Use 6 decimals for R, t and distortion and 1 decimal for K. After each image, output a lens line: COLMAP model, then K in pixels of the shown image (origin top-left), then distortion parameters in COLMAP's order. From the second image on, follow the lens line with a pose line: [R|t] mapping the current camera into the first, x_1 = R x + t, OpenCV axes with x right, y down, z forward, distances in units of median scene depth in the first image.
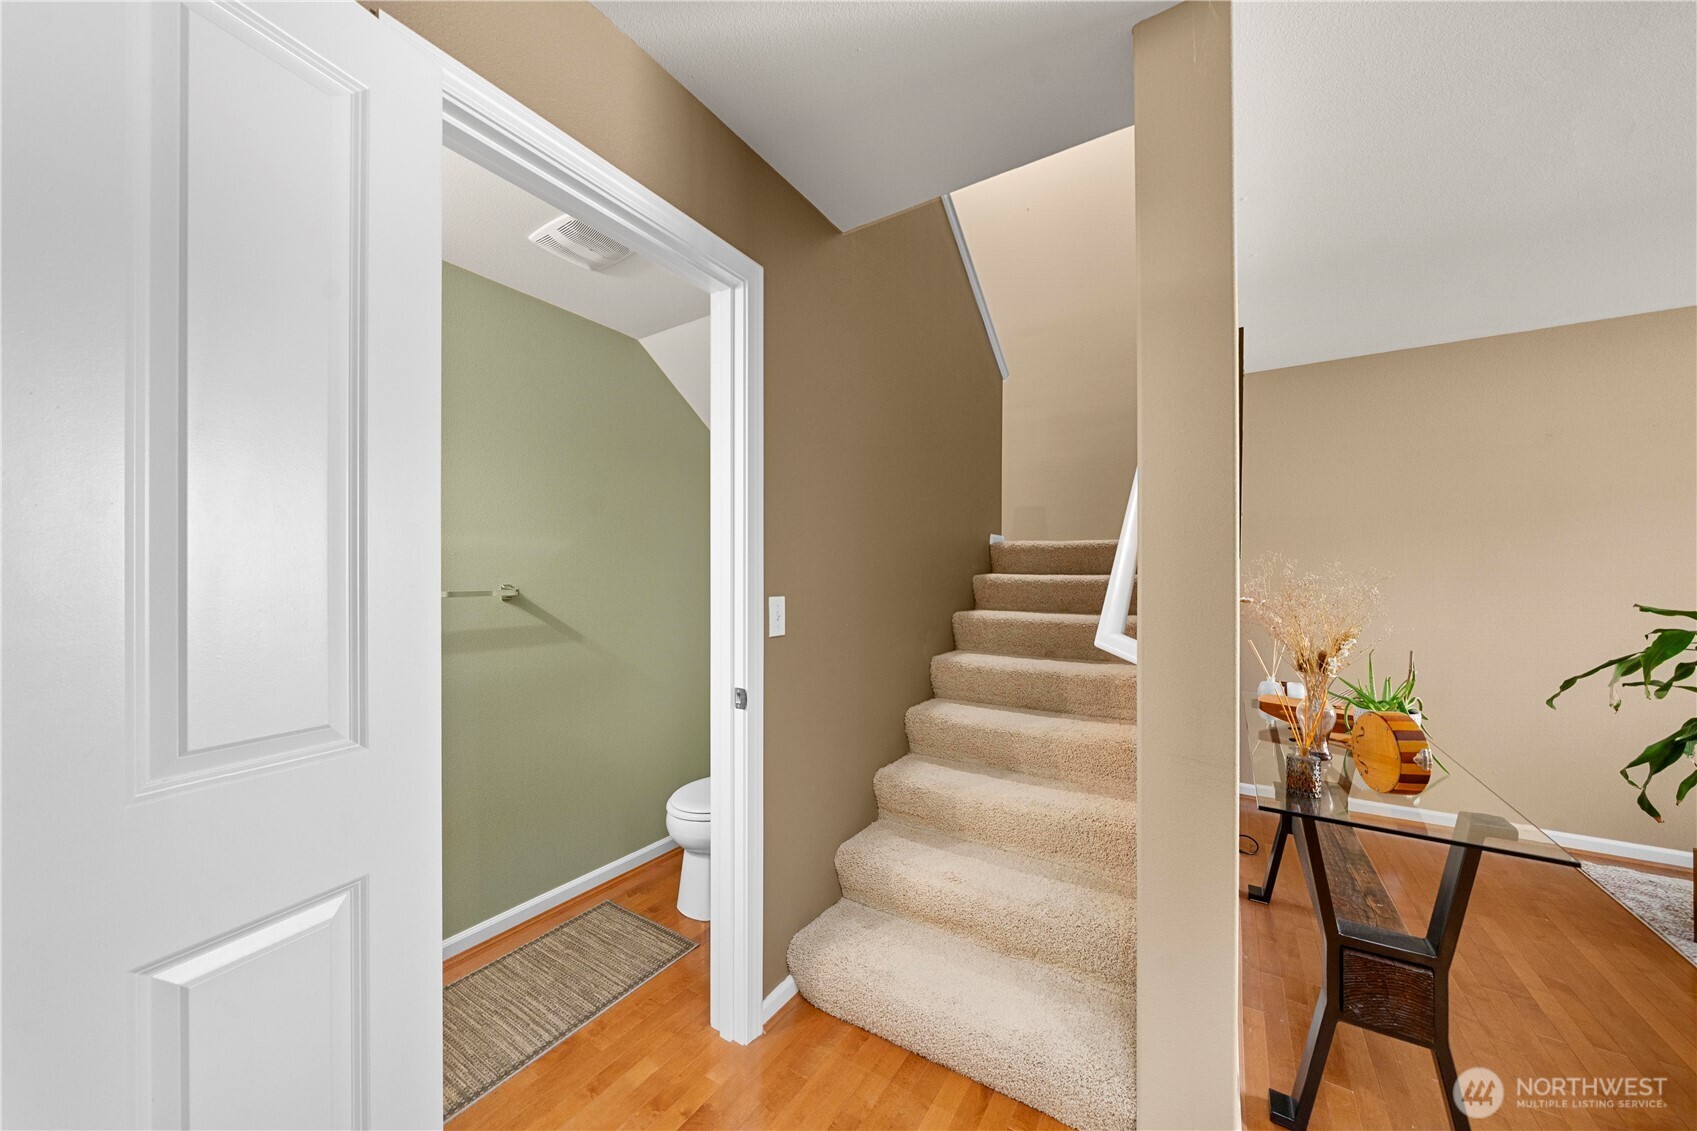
lens RADIAL K [[599.7, 0, 846.0], [0, 599.7, 577.0], [0, 0, 1]] dist [-0.001501, -0.000111]
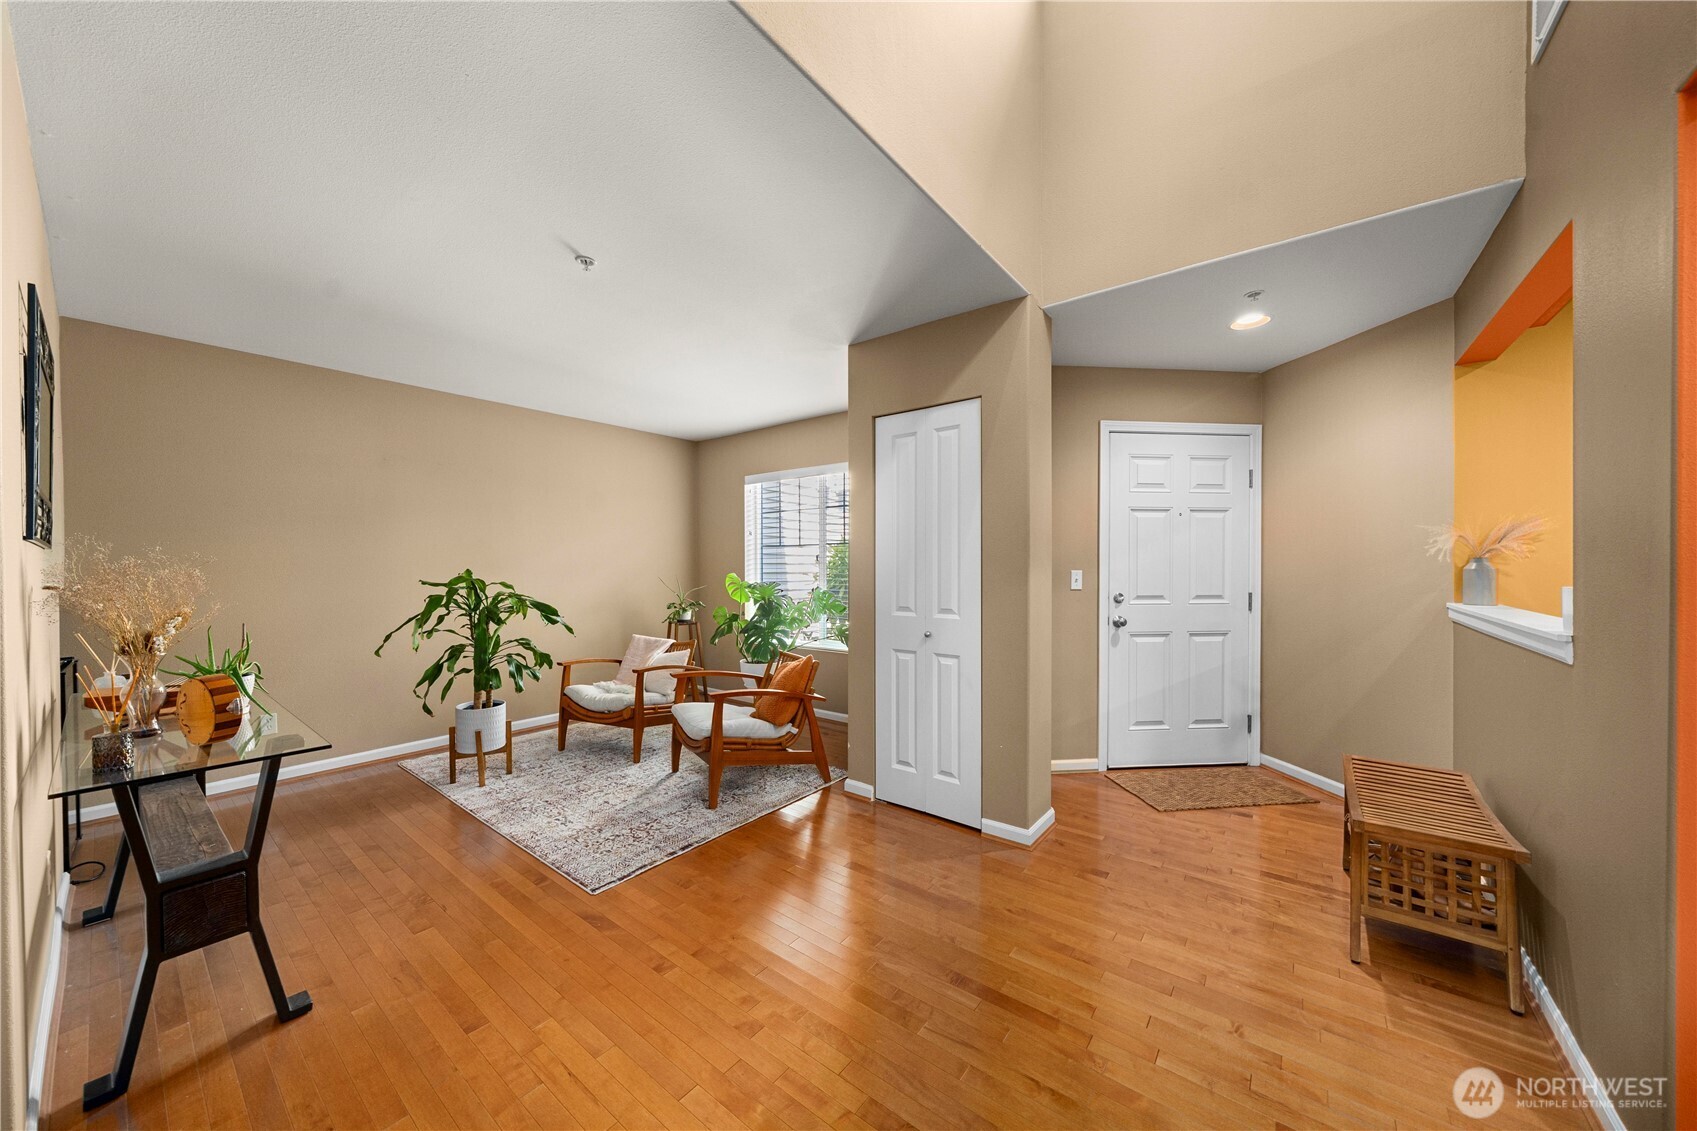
lens RADIAL K [[585.1, 0, 835.4], [0, 585.1, 567.4], [0, 0, 1]] dist [-0.006342, 0.000066]
pose [[0.098681, -0.008361, 0.995084, -0.084999], [0.003221, 0.999962, 0.008082, 0.006331], [-0.995114, 0.002408, 0.098705, -0.269940]]
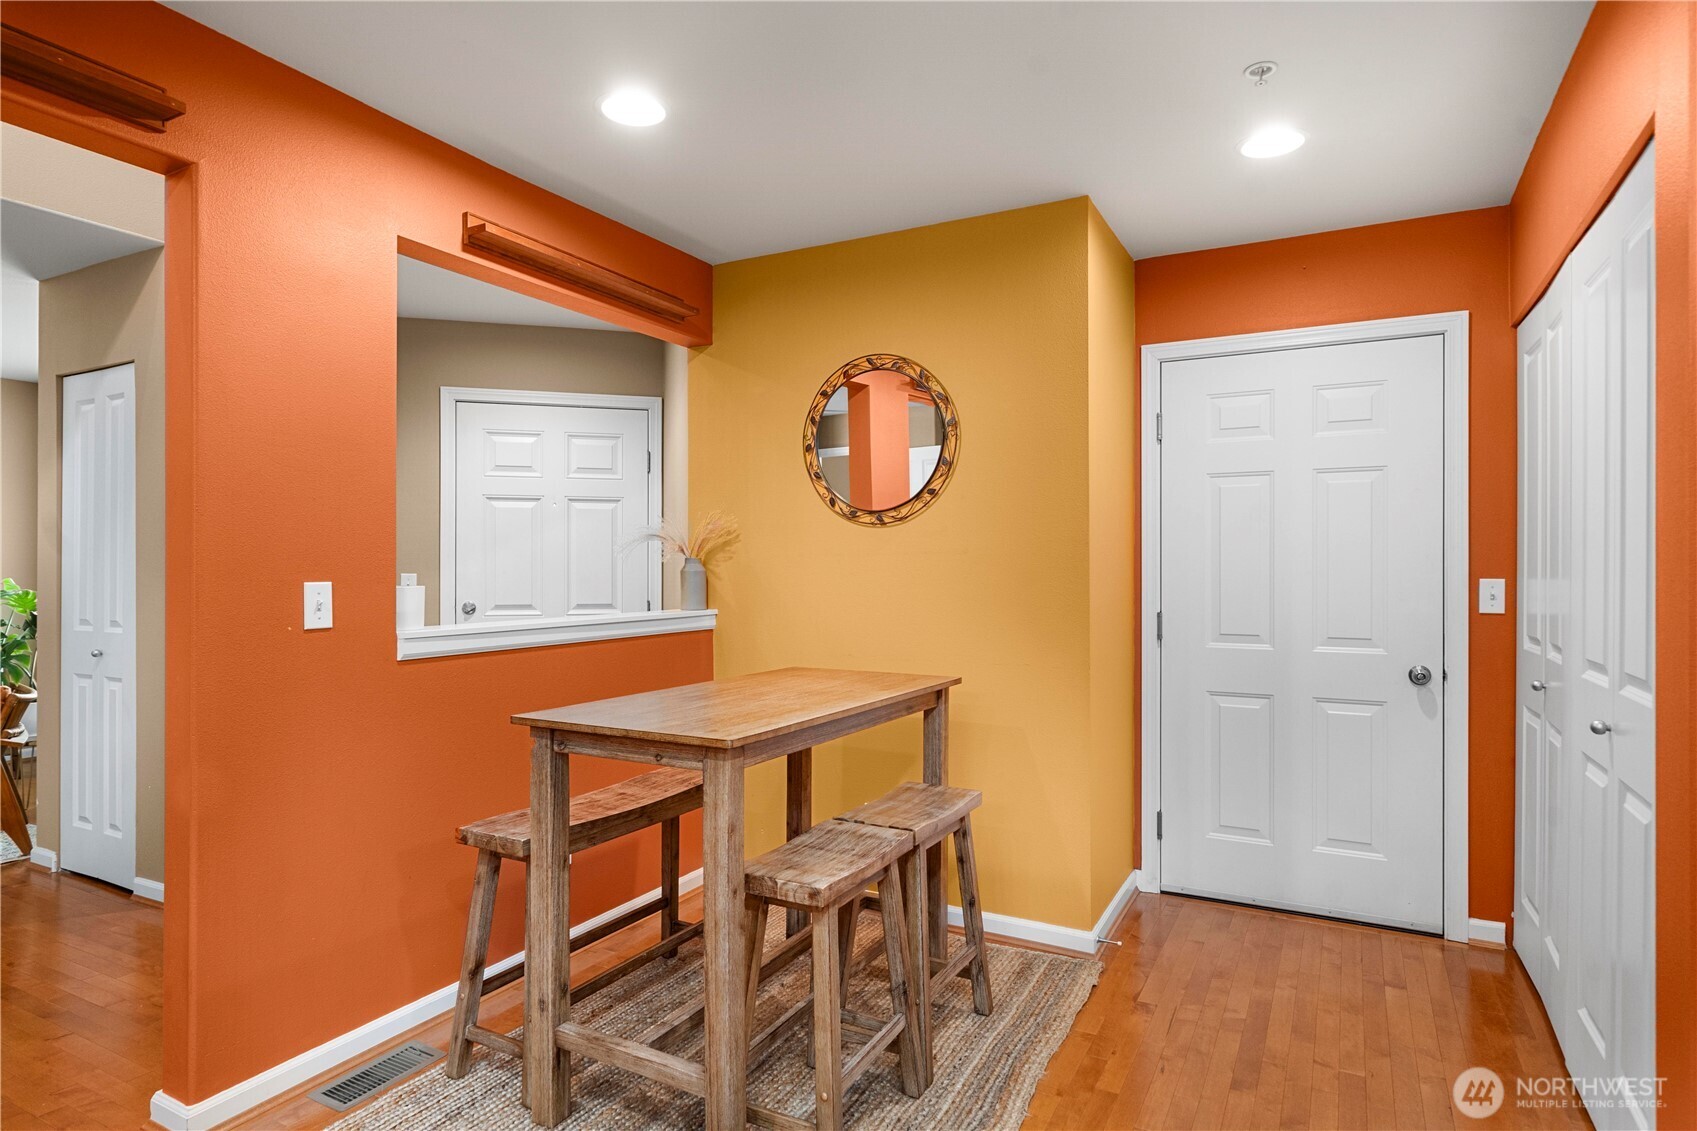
lens RADIAL K [[932.9, 0, 848.5], [0, 932.9, 565.5], [0, 0, 1]] dist [-0.000129, 0.001199]
pose [[-0.080310, -0.000783, 0.996770, -0.625486], [0.002586, 0.999996, 0.000994, 0.014180], [-0.996767, 0.002657, -0.080308, -1.826892]]
